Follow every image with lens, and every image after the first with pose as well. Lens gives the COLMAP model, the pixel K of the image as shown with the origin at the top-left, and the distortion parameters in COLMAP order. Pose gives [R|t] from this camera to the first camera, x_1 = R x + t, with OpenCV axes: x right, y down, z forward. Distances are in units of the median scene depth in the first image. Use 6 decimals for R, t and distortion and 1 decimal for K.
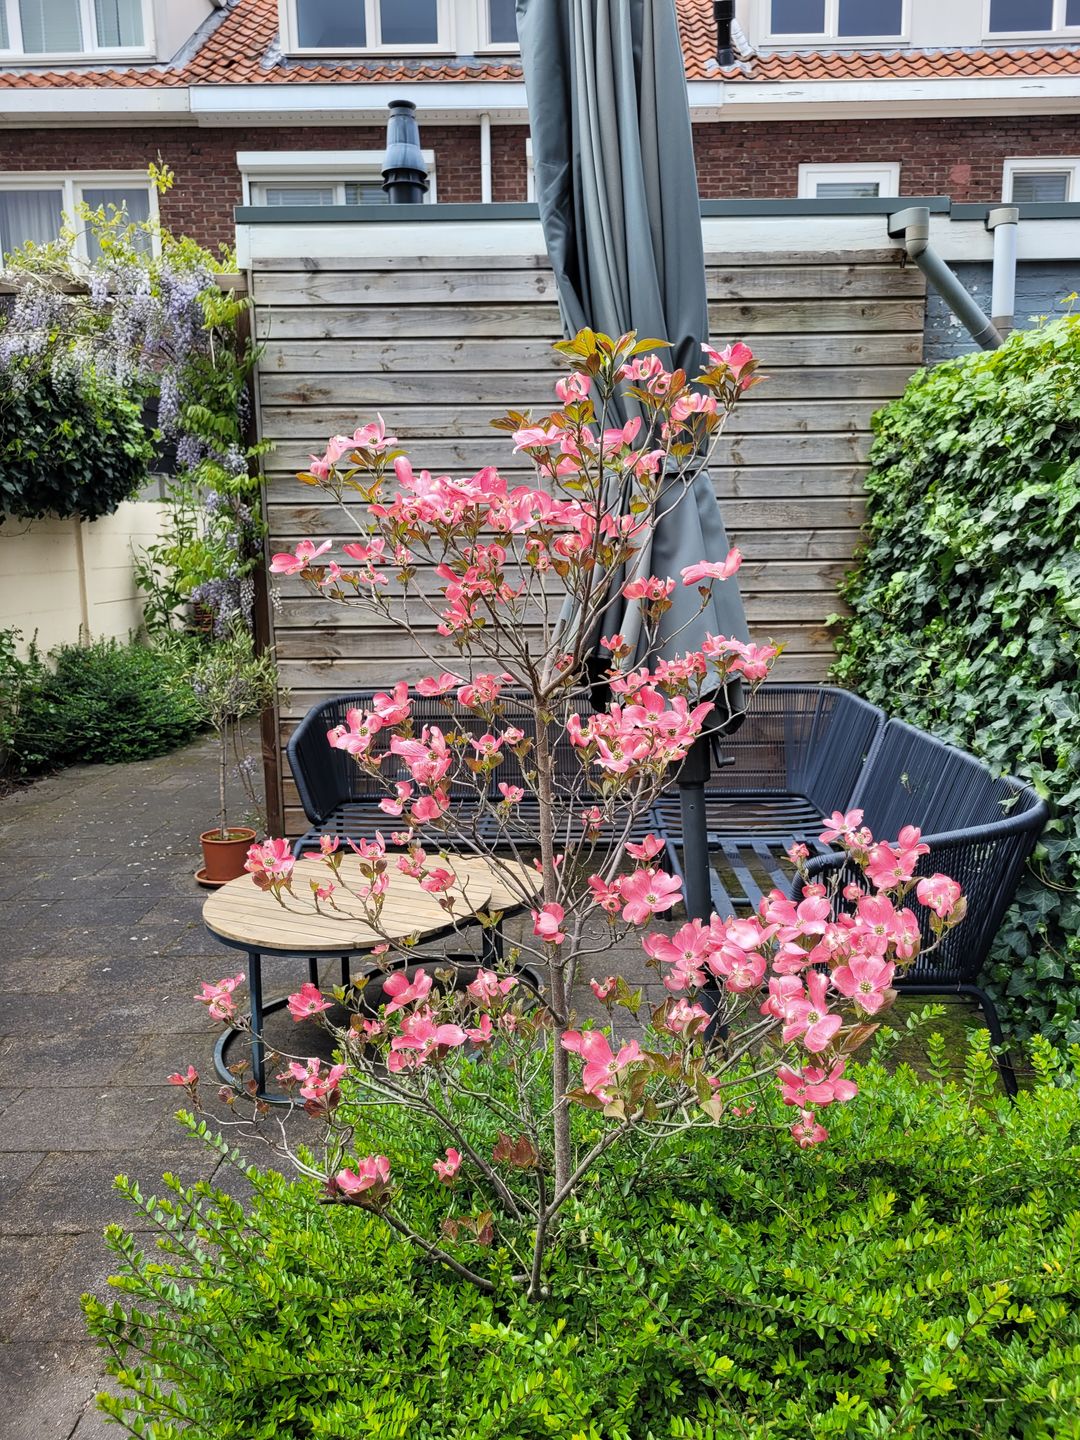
lens RADIAL K [[1092.5, 0, 580.6], [0, 1092.5, 721.3], [0, 0, 1]] dist [0.045055, -0.033669]
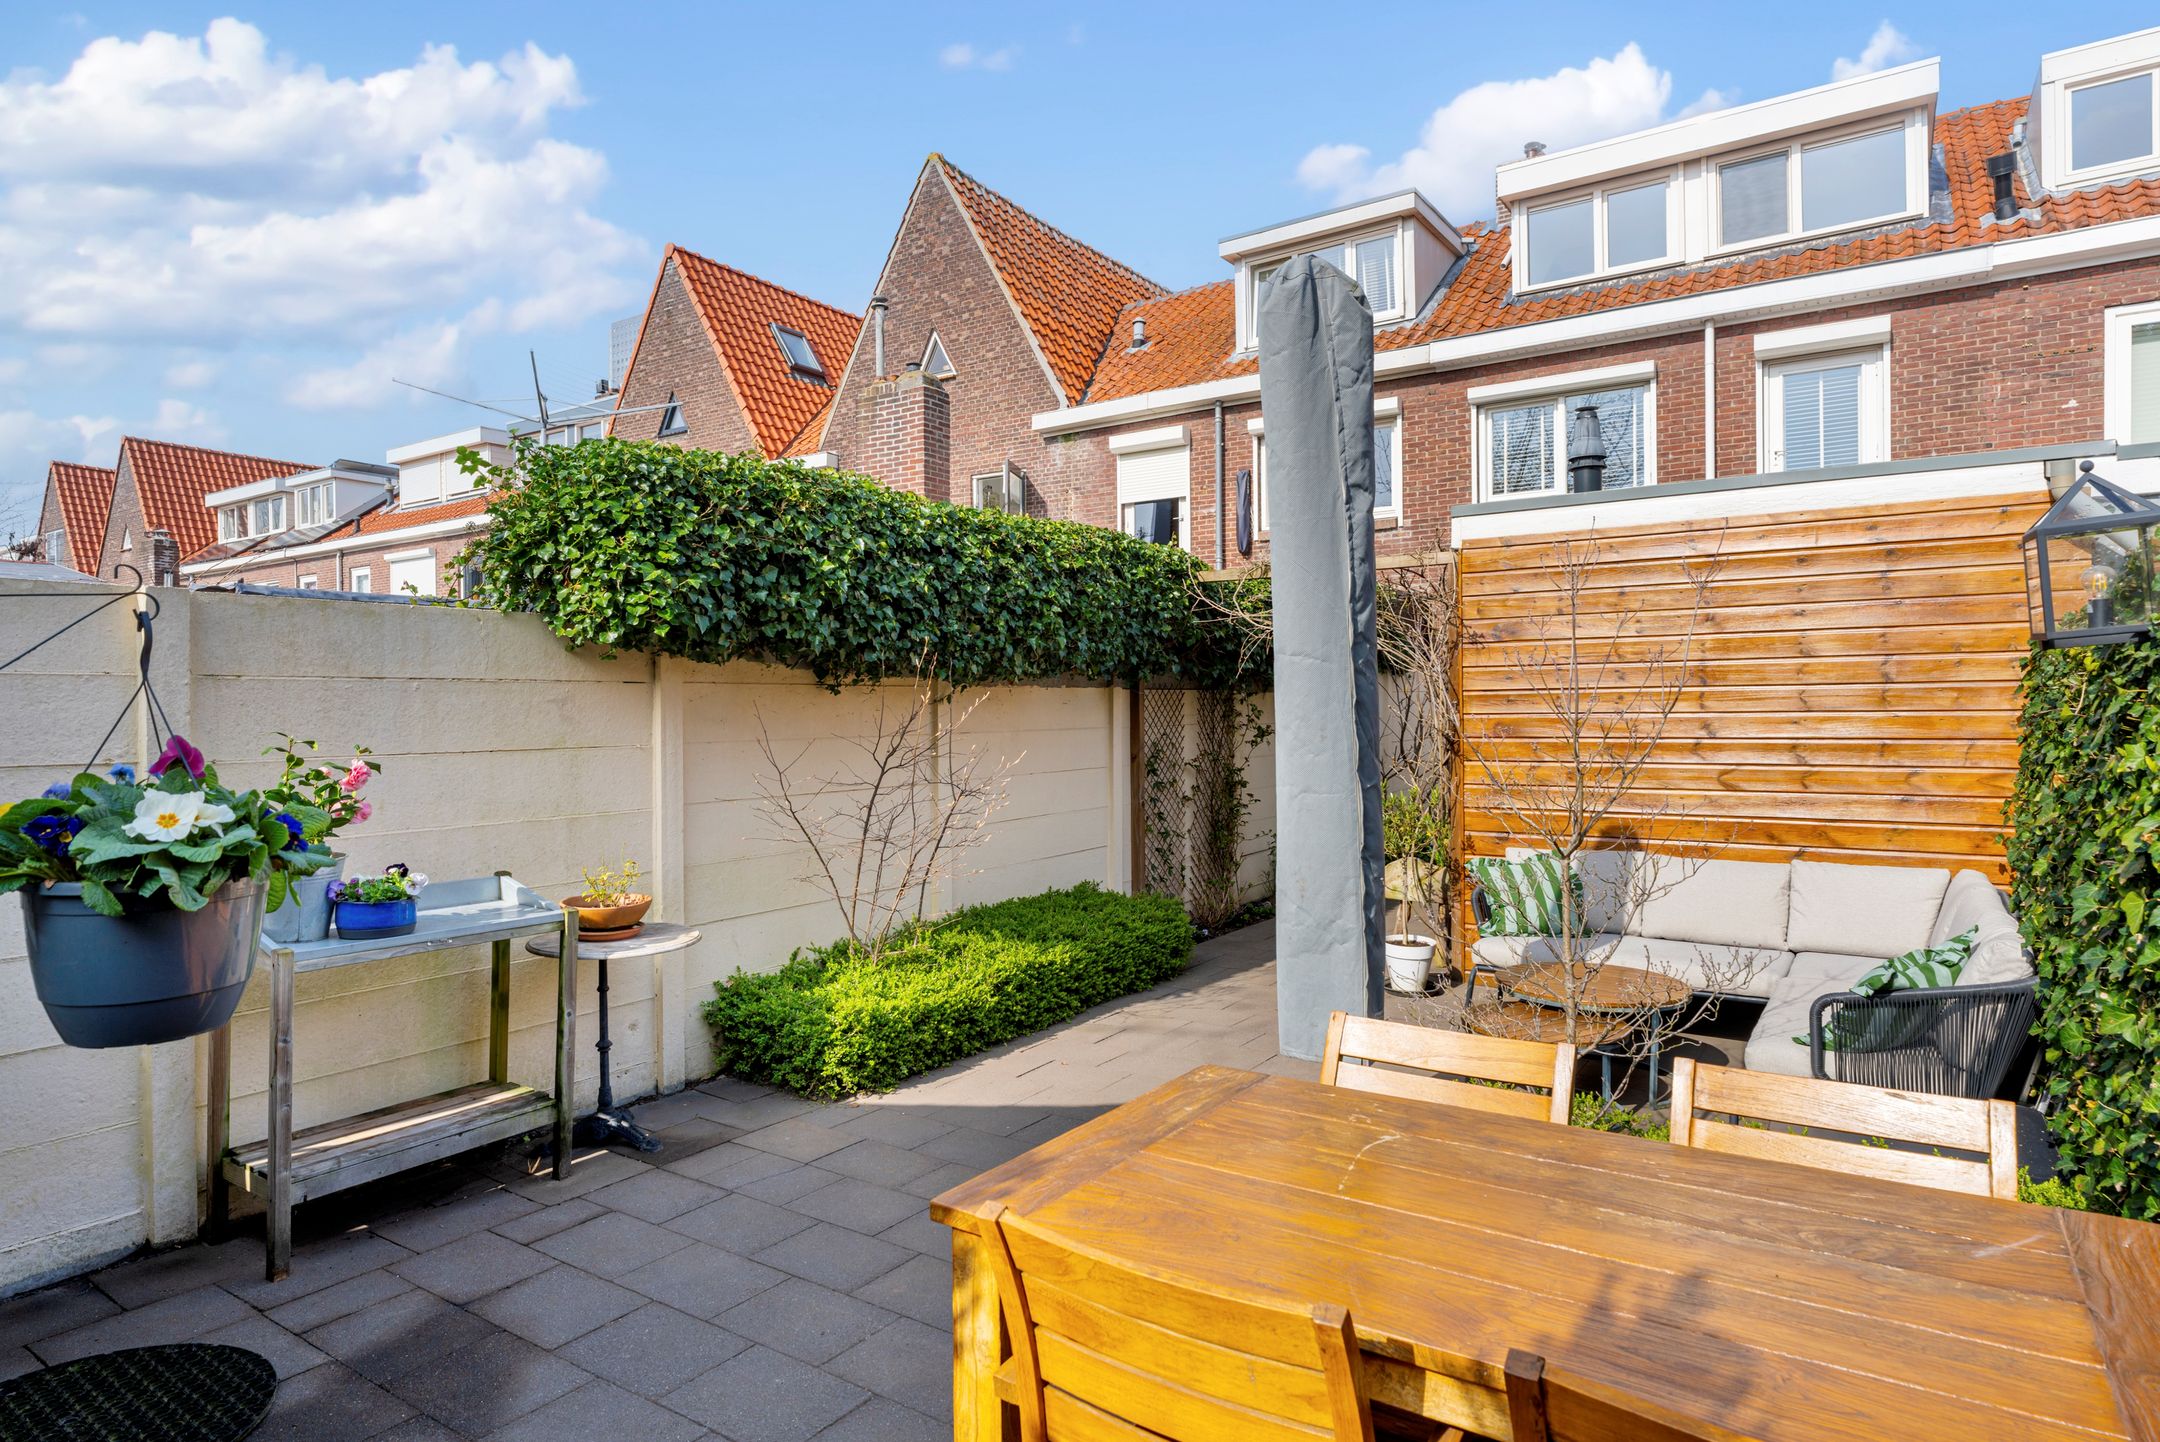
lens RADIAL K [[1233.6, 0, 1080.0], [0, 1233.6, 721.0], [0, 0, 1]] dist [-0.003410, 0.001713]
pose [[0.830234, 0.009187, -0.557340, 0.066209], [-0.091182, 0.988634, -0.119532, 0.013902], [0.549907, 0.150059, 0.821635, -0.203911]]
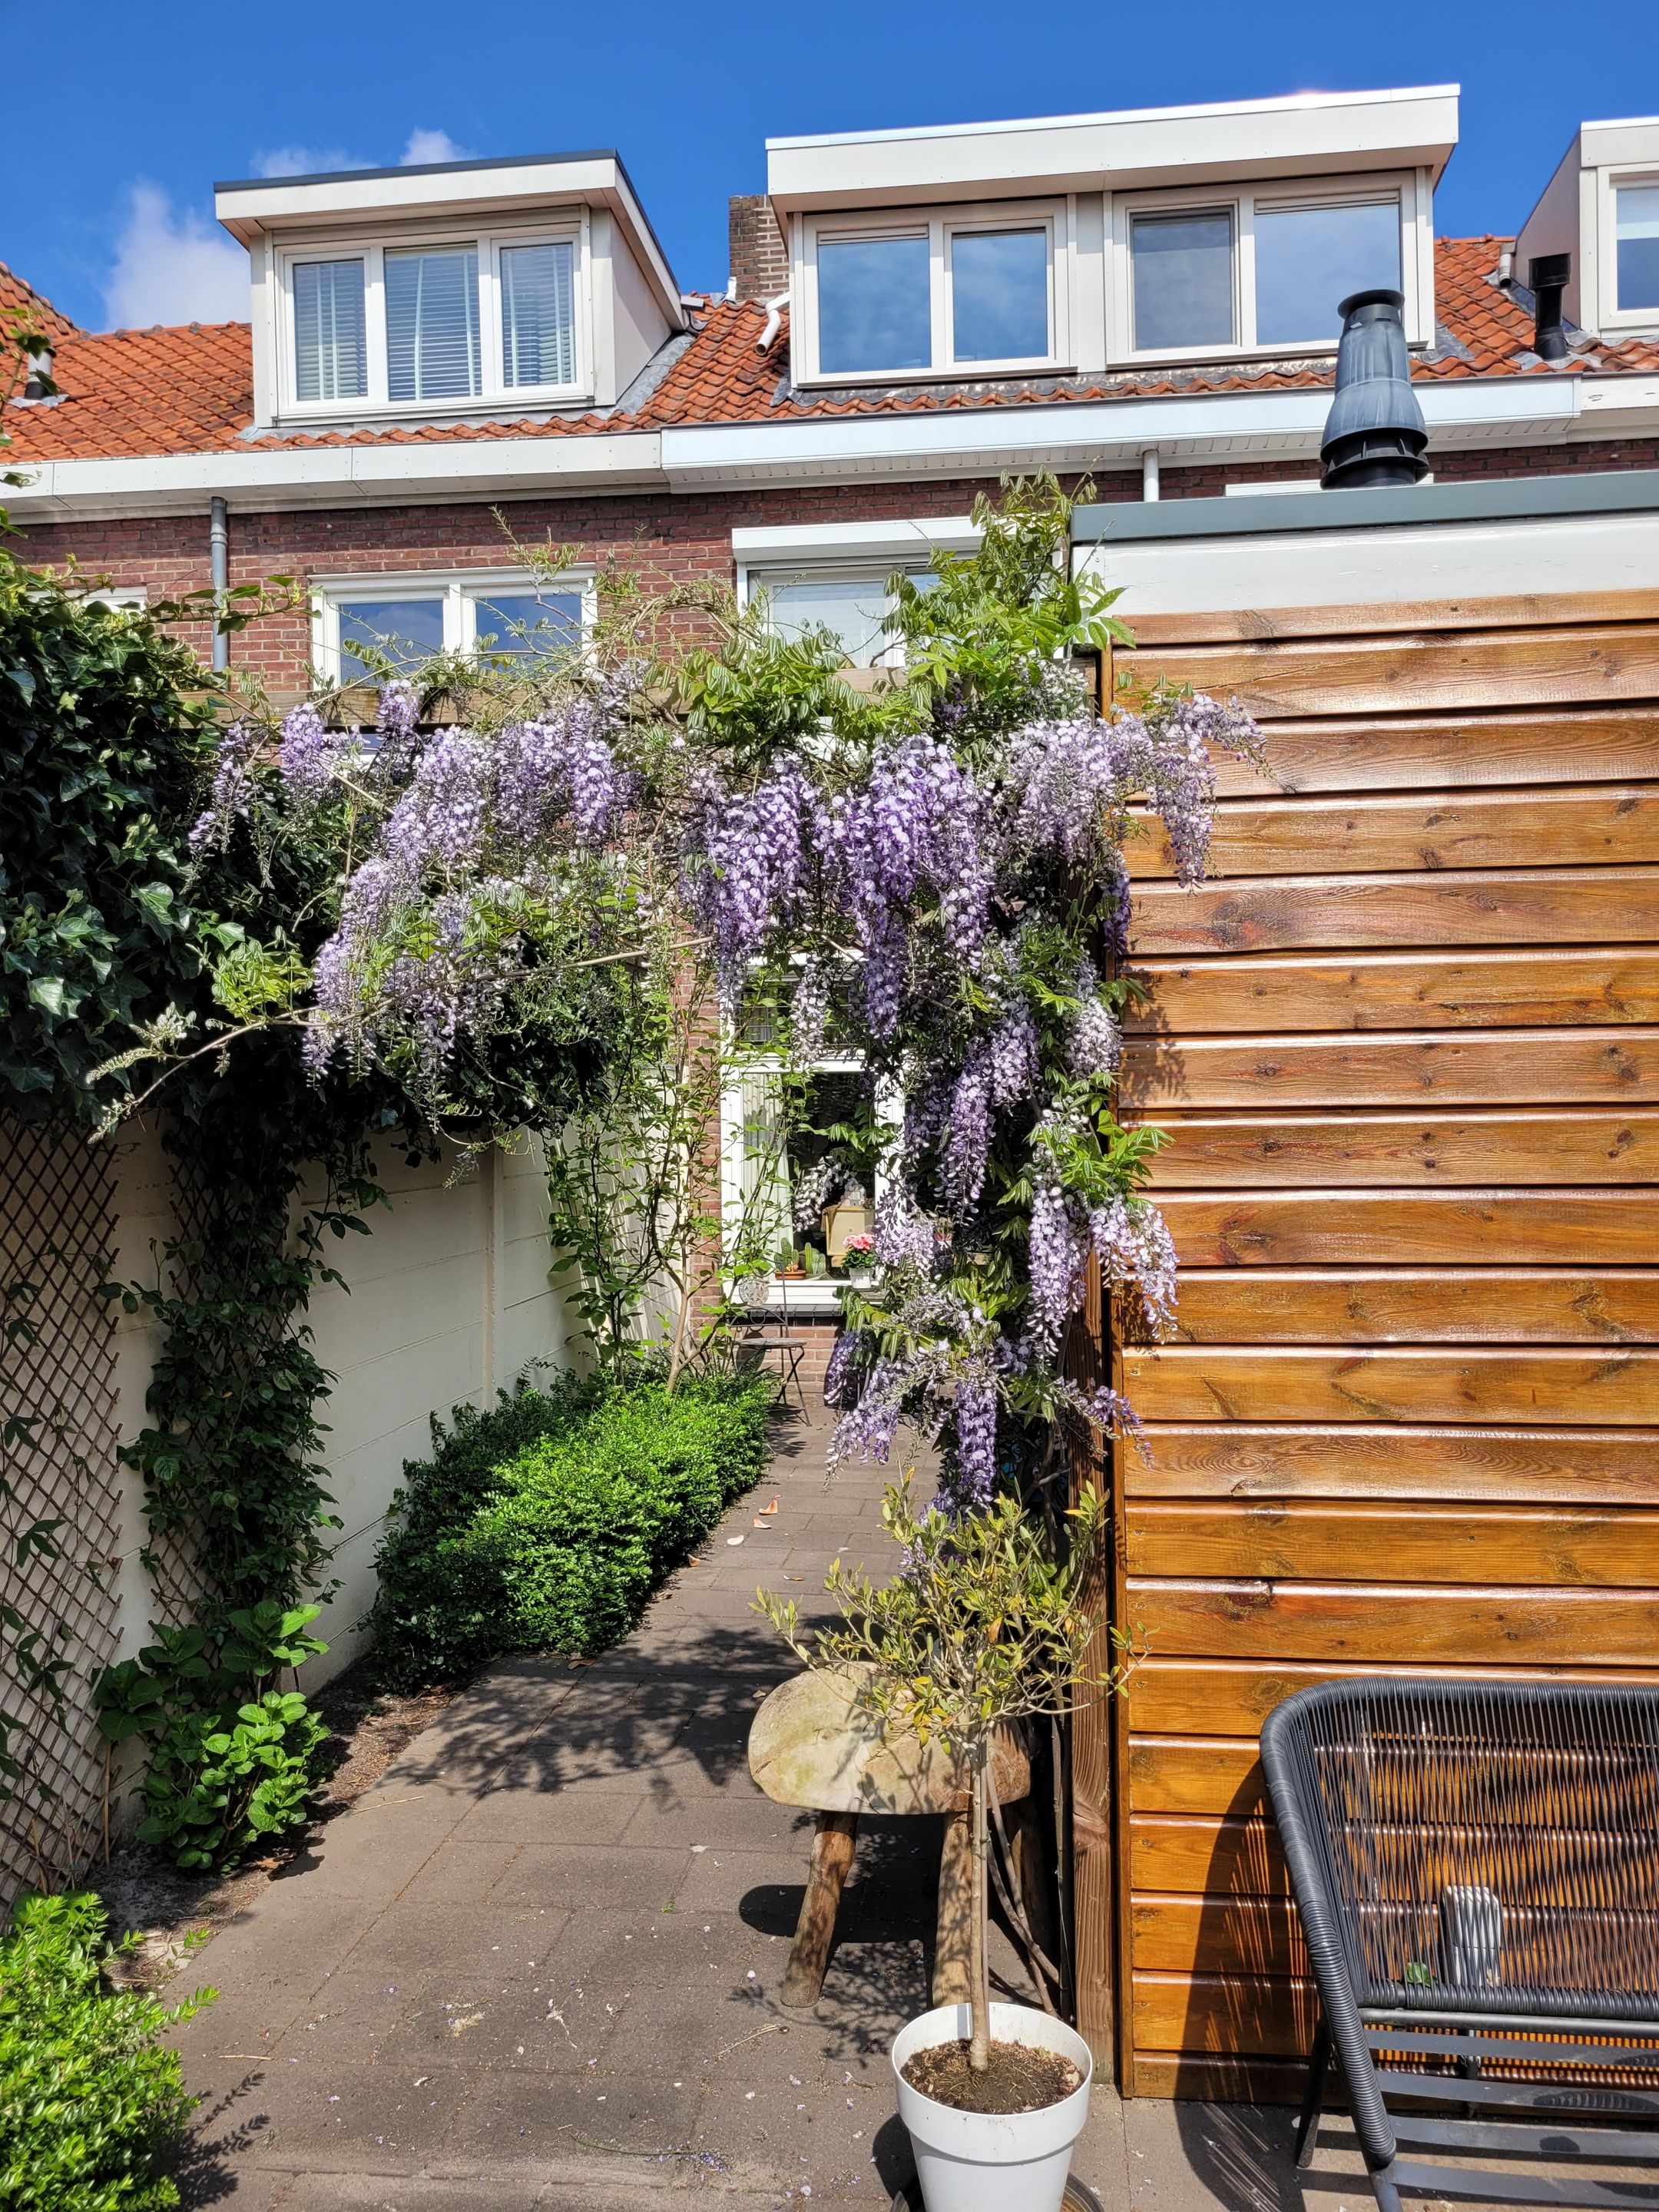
lens RADIAL K [[1678.2, 0, 891.8], [0, 1678.2, 1107.9], [0, 0, 1]] dist [0.045055, -0.033669]
pose [[0.995049, -0.004662, -0.099279, -0.128634], [-0.012138, 0.985722, -0.167940, -0.051529], [0.098644, 0.168314, 0.980785, 0.158734]]
